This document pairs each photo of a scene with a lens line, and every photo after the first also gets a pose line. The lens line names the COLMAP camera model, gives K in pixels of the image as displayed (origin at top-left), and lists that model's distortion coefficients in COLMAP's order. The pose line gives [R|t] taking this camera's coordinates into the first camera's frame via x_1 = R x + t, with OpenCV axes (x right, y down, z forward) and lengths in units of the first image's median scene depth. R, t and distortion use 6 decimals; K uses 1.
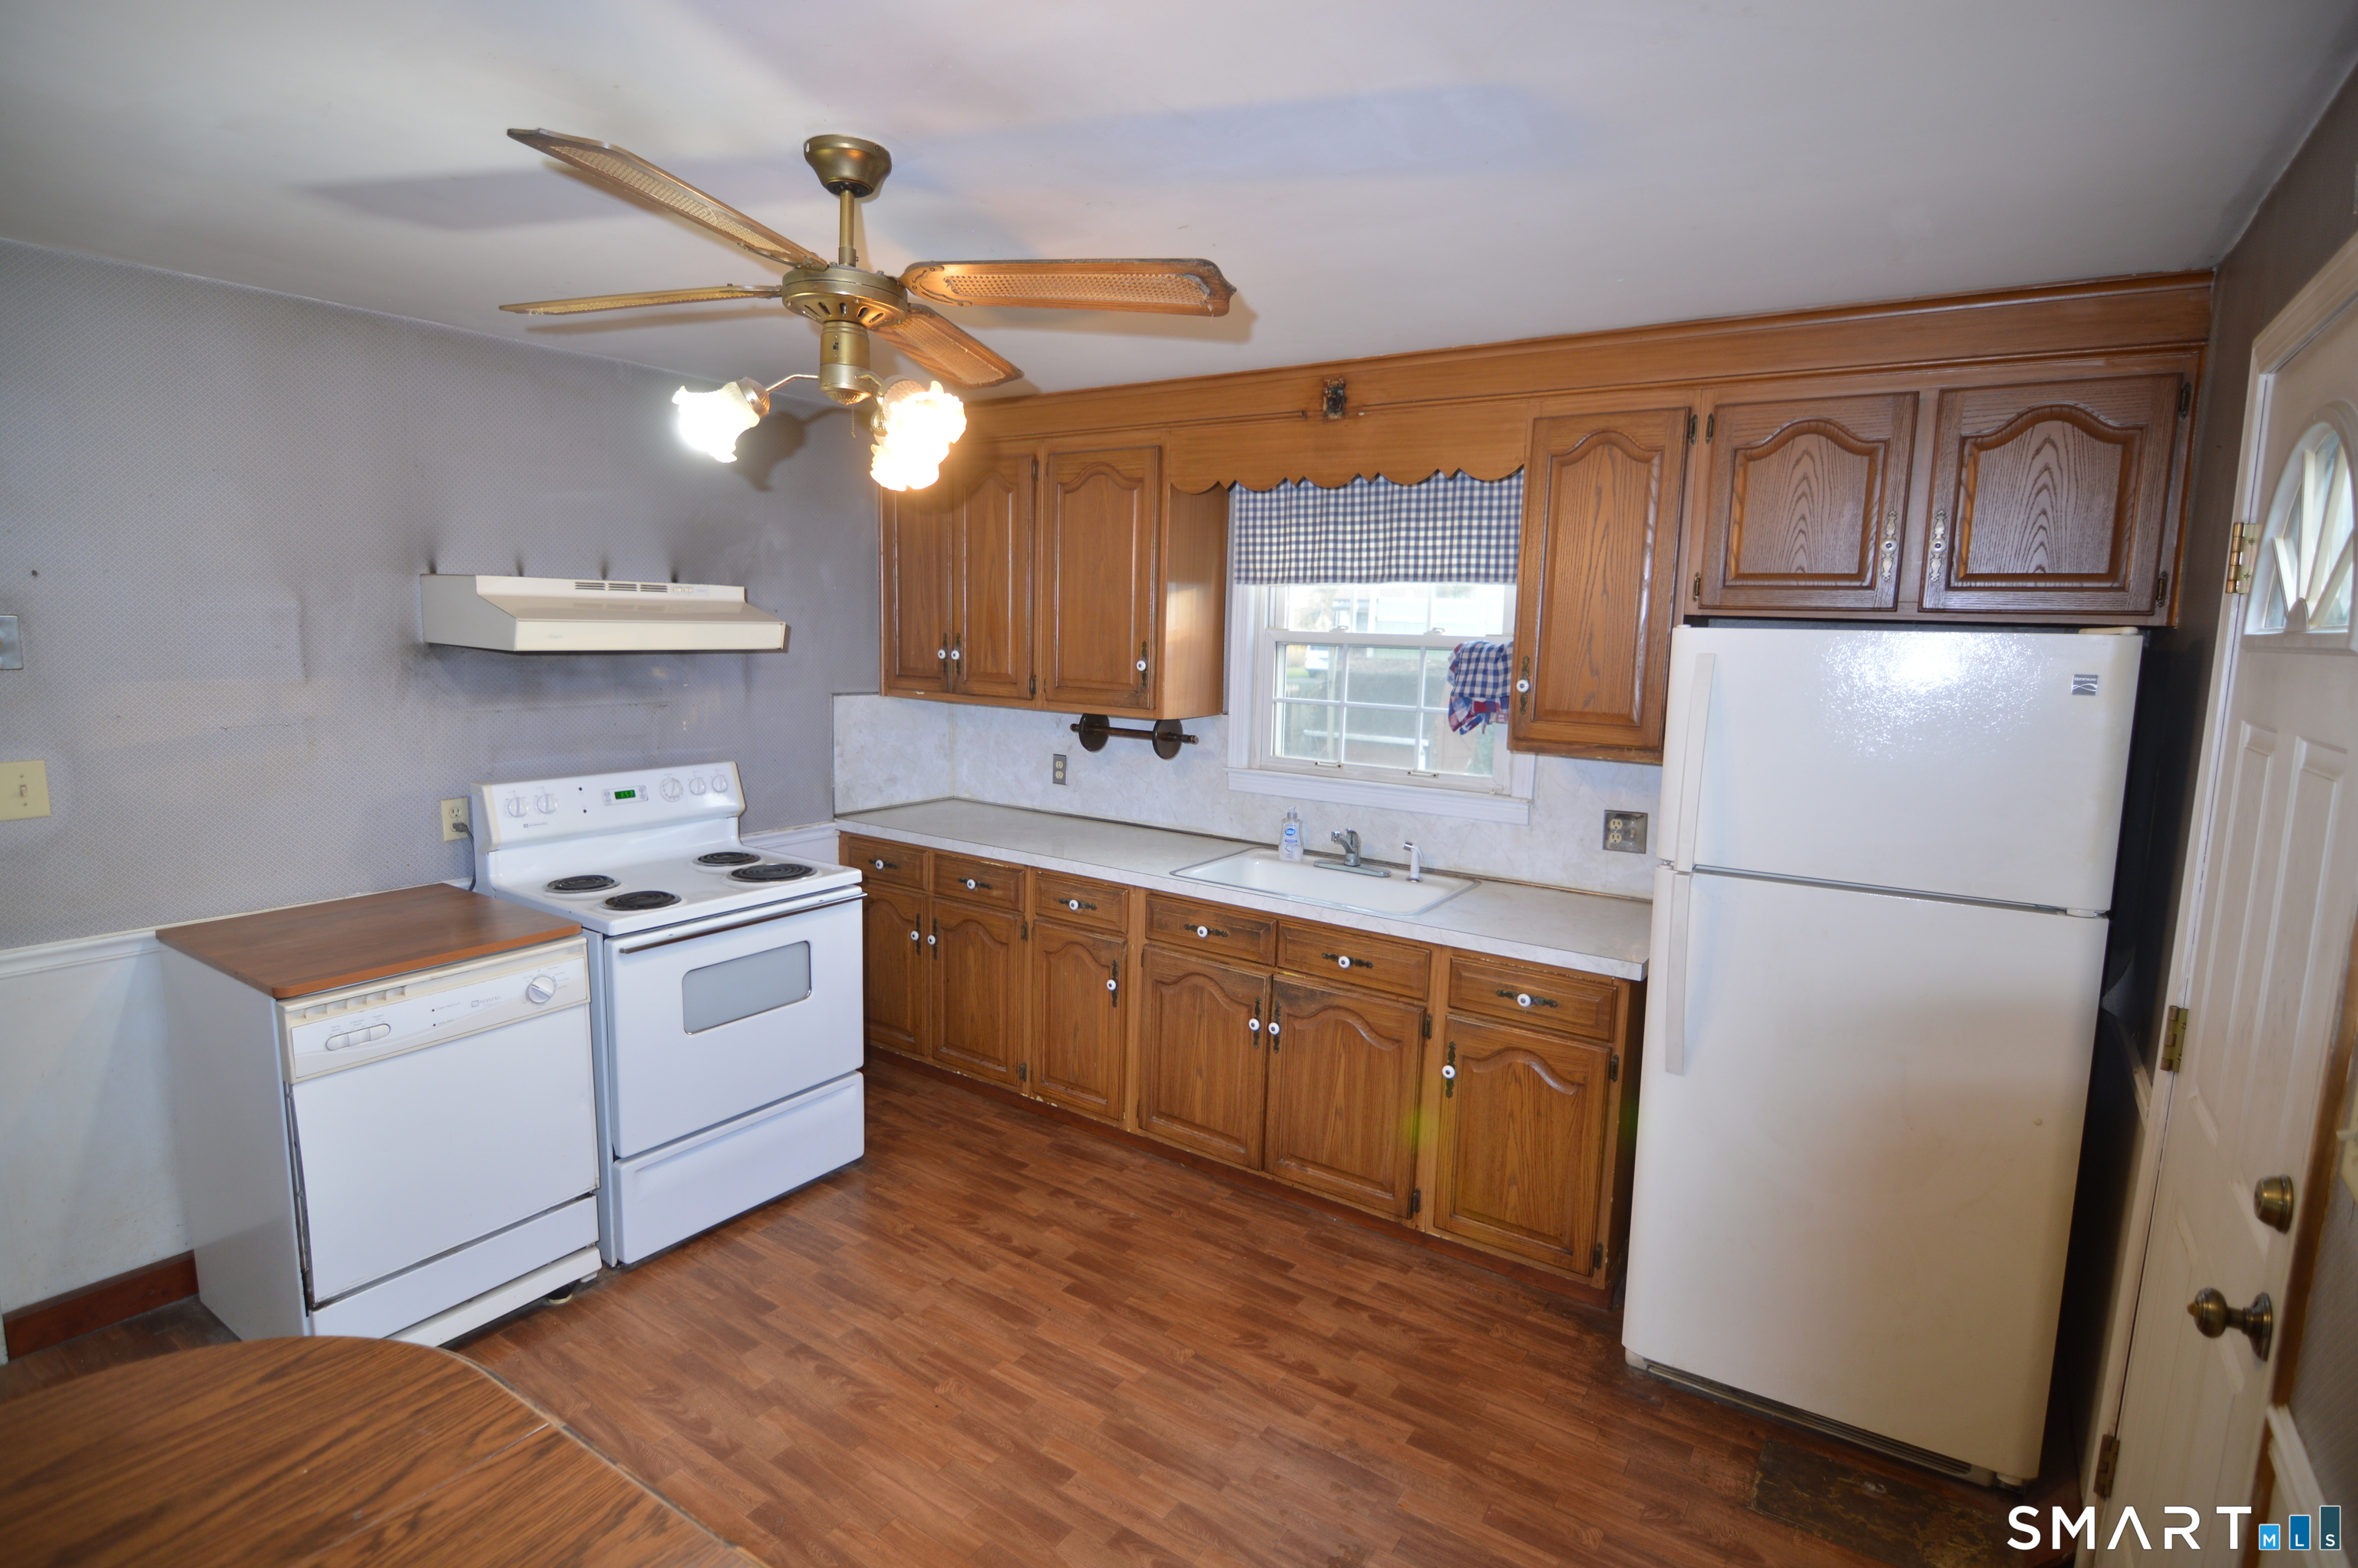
lens RADIAL K [[1155.0, 0, 1171.8], [0, 1155.0, 772.9], [0, 0, 1]] dist [0.004026, -0.016424]
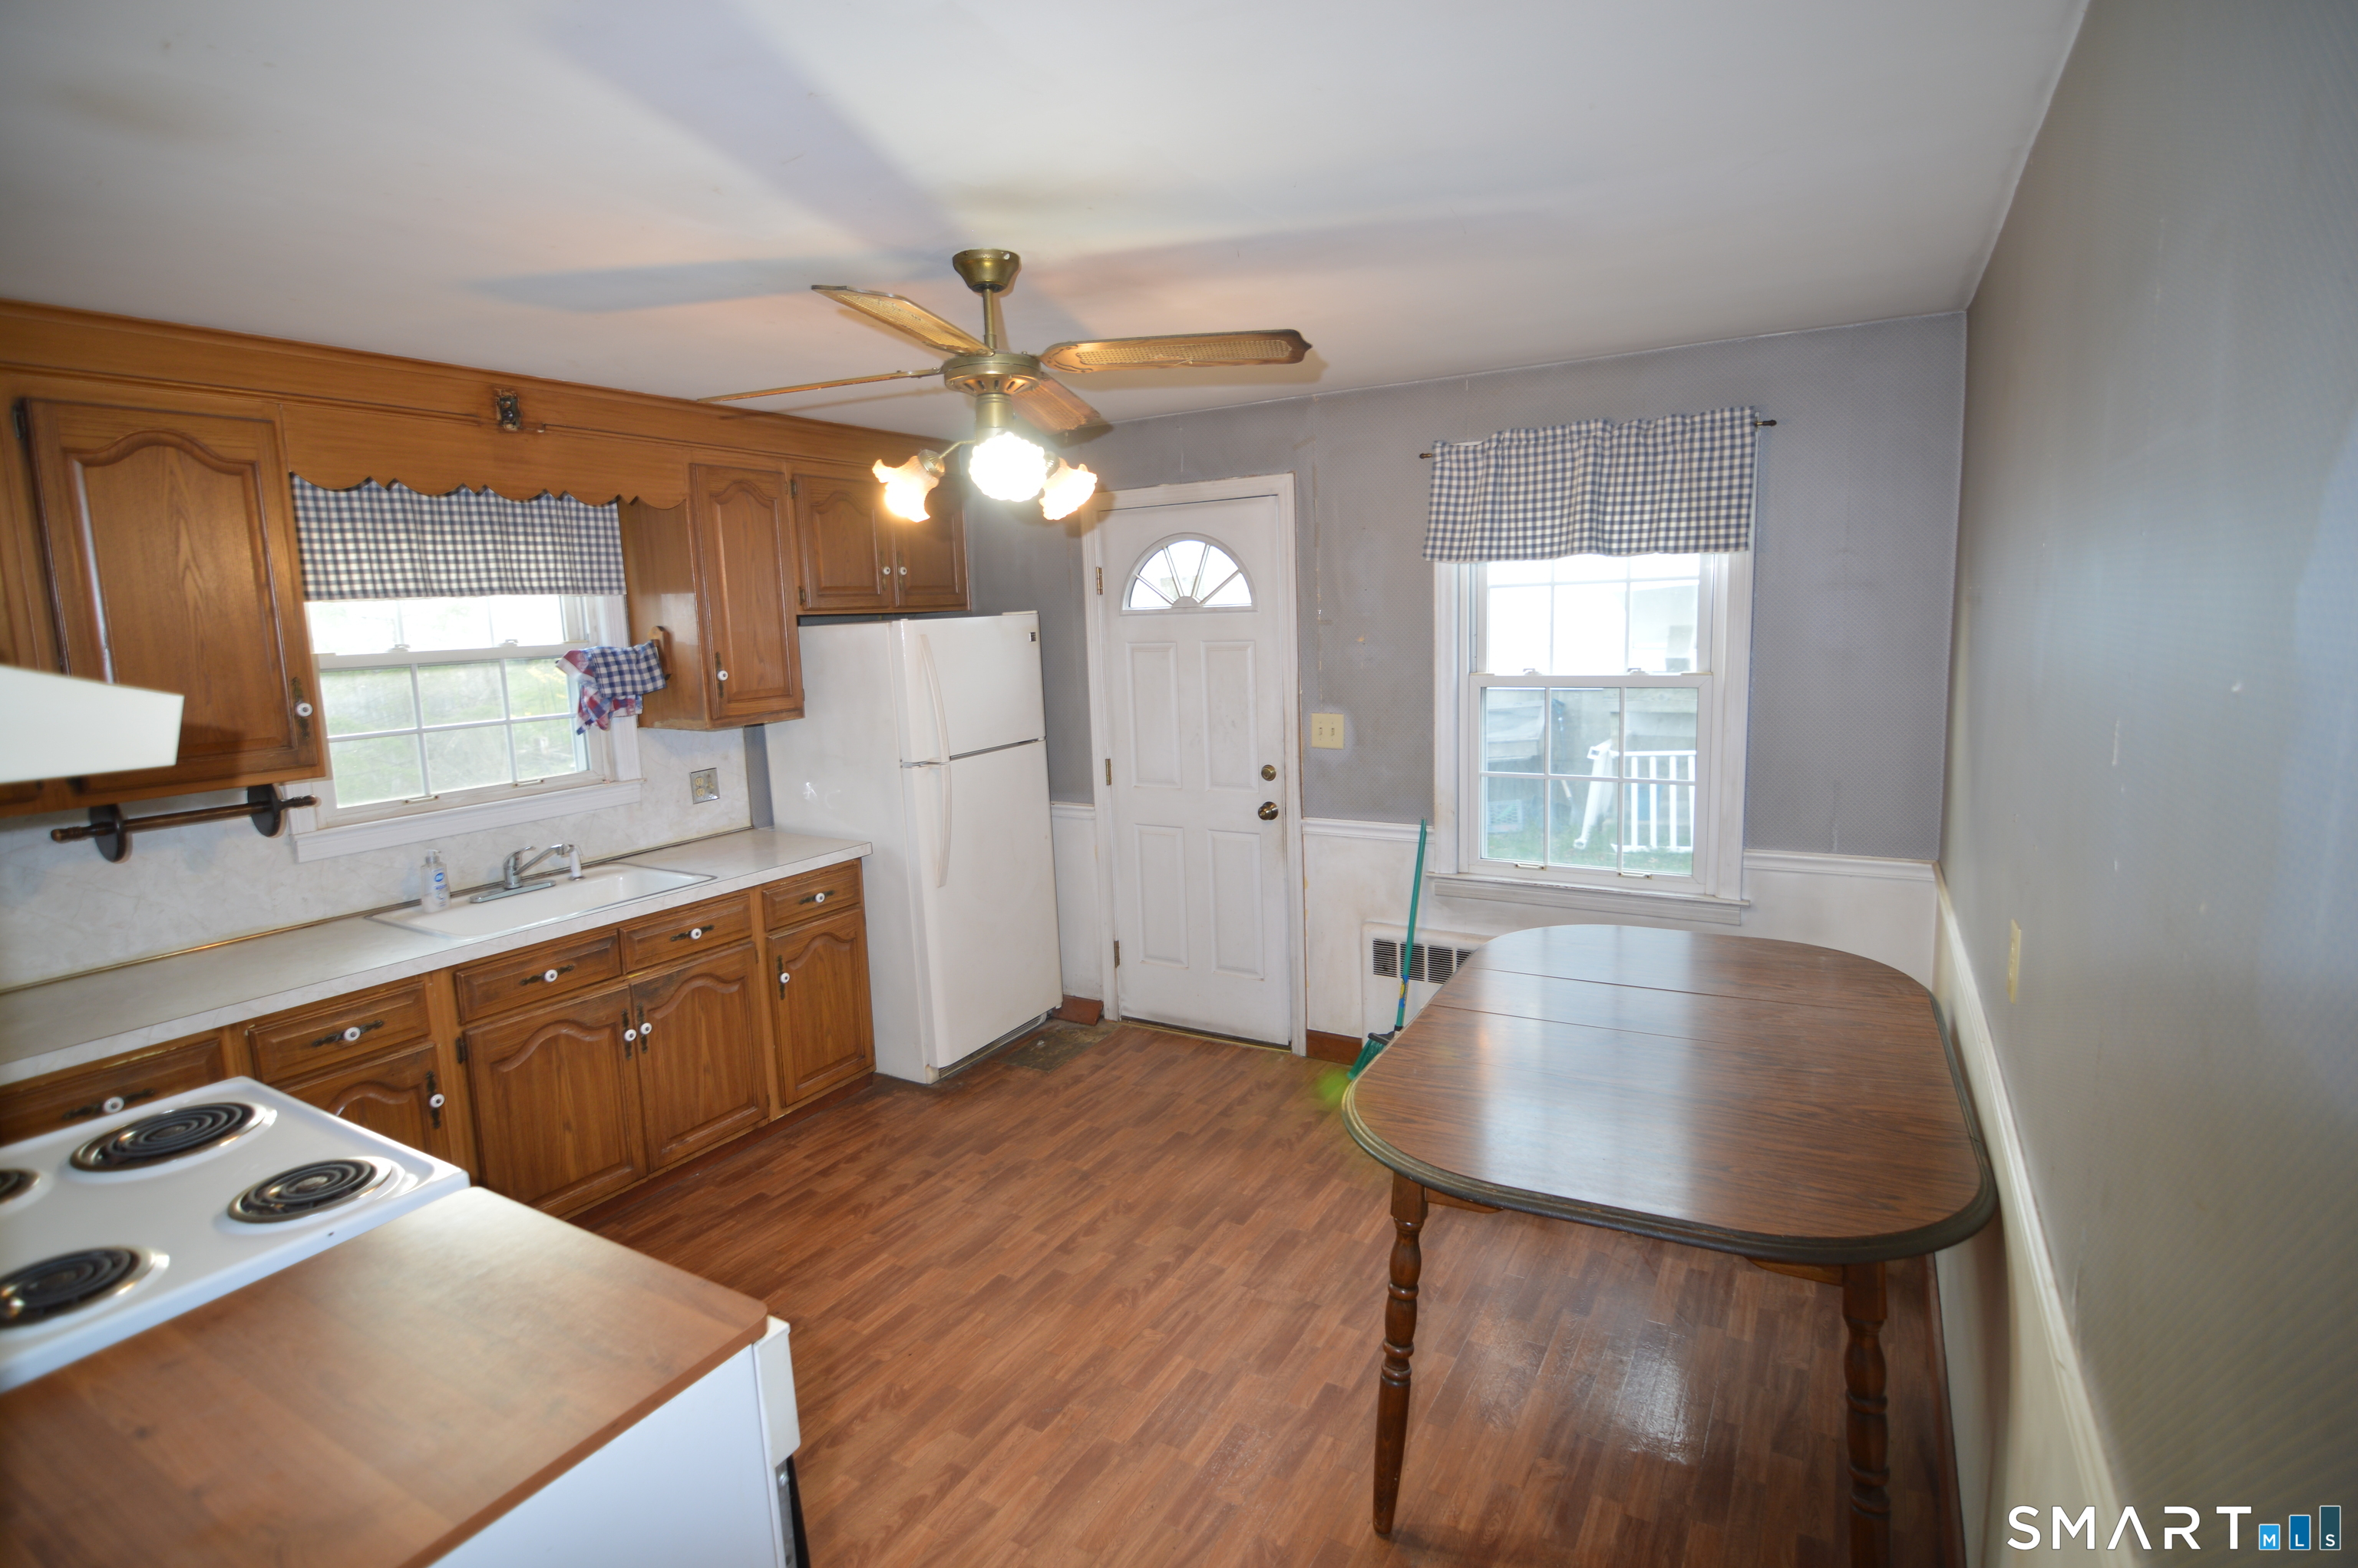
lens RADIAL K [[1155.0, 0, 1171.8], [0, 1155.0, 772.9], [0, 0, 1]] dist [0.004026, -0.016424]
pose [[-0.061040, -0.163972, 0.984575, -0.917970], [0.165756, 0.971052, 0.171996, -0.099737], [-0.984276, 0.173698, -0.032094, 0.532345]]
